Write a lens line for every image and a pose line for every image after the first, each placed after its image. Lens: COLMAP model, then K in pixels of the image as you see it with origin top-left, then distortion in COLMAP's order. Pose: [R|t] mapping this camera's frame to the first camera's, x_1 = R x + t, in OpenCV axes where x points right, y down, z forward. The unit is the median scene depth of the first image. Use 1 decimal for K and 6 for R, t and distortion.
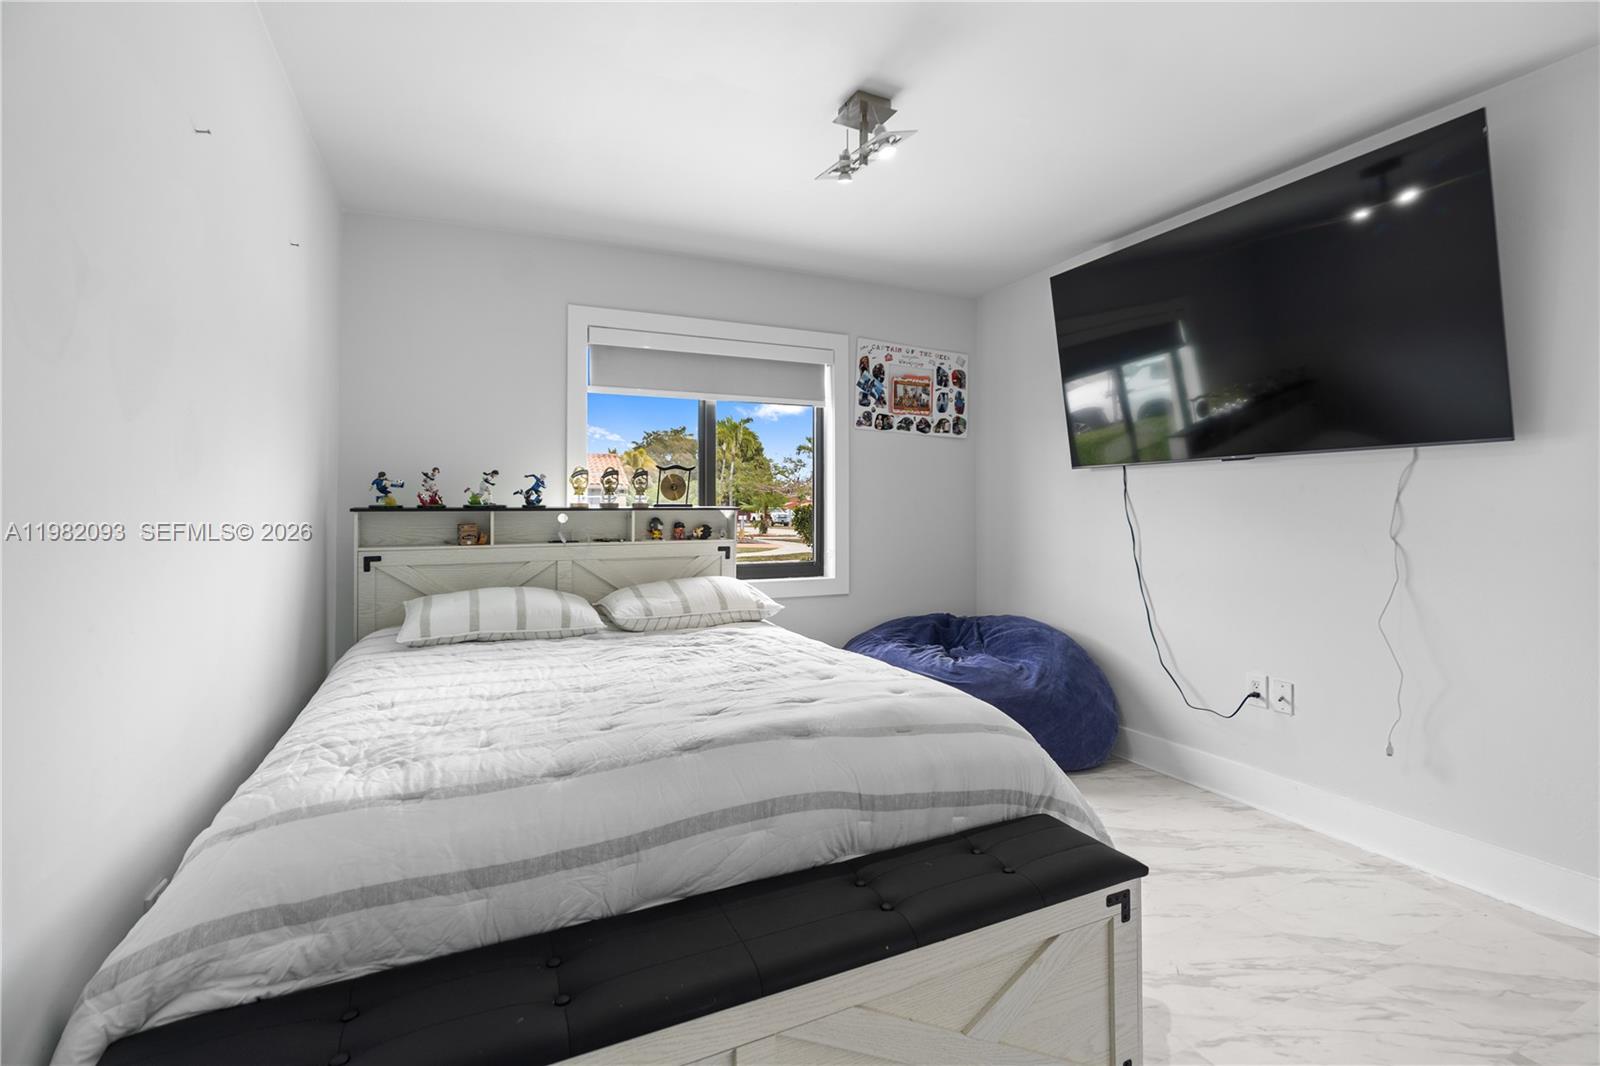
lens RADIAL K [[731.6, 0, 803.4], [0, 731.6, 487.5], [0, 0, 1]] dist [-0.001726, 0.000179]
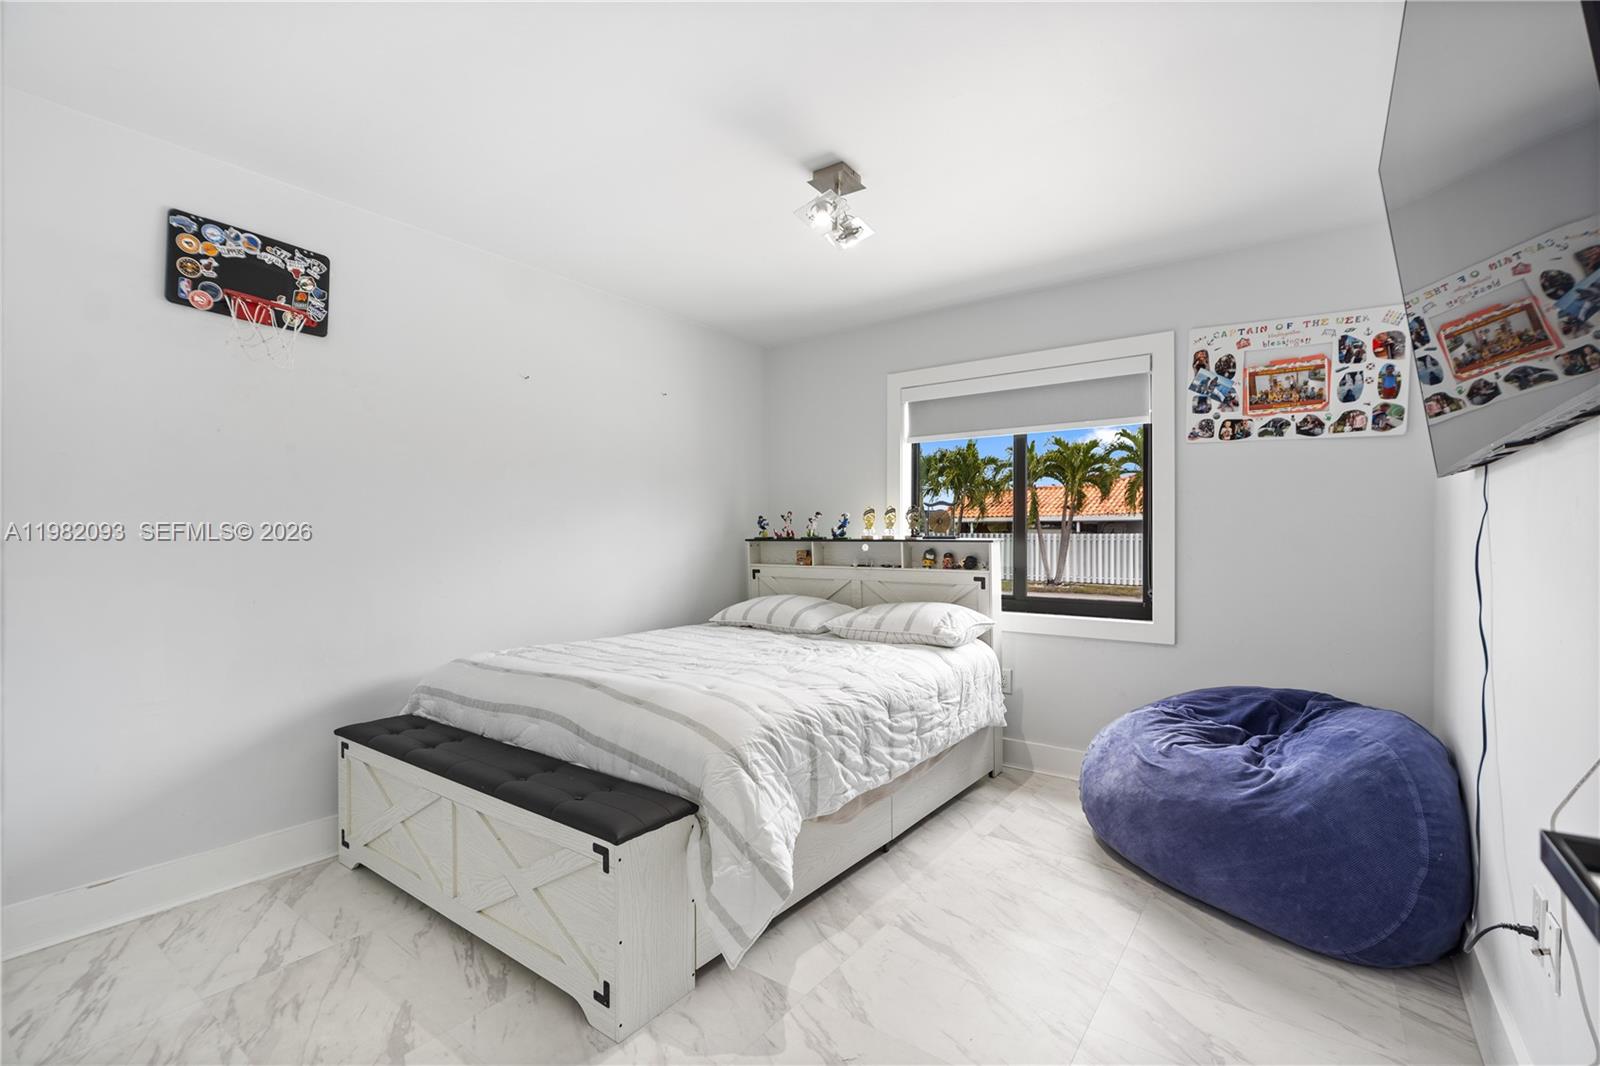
lens RADIAL K [[718.1, 0, 800.0], [0, 718.1, 533.0], [0, 0, 1]] dist [-0.001253, 0.001056]
pose [[0.468245, -0.002278, -0.883595, 0.564737], [0.021509, 0.999730, 0.008821, 0.002474], [0.883337, -0.023136, 0.468168, 0.244575]]
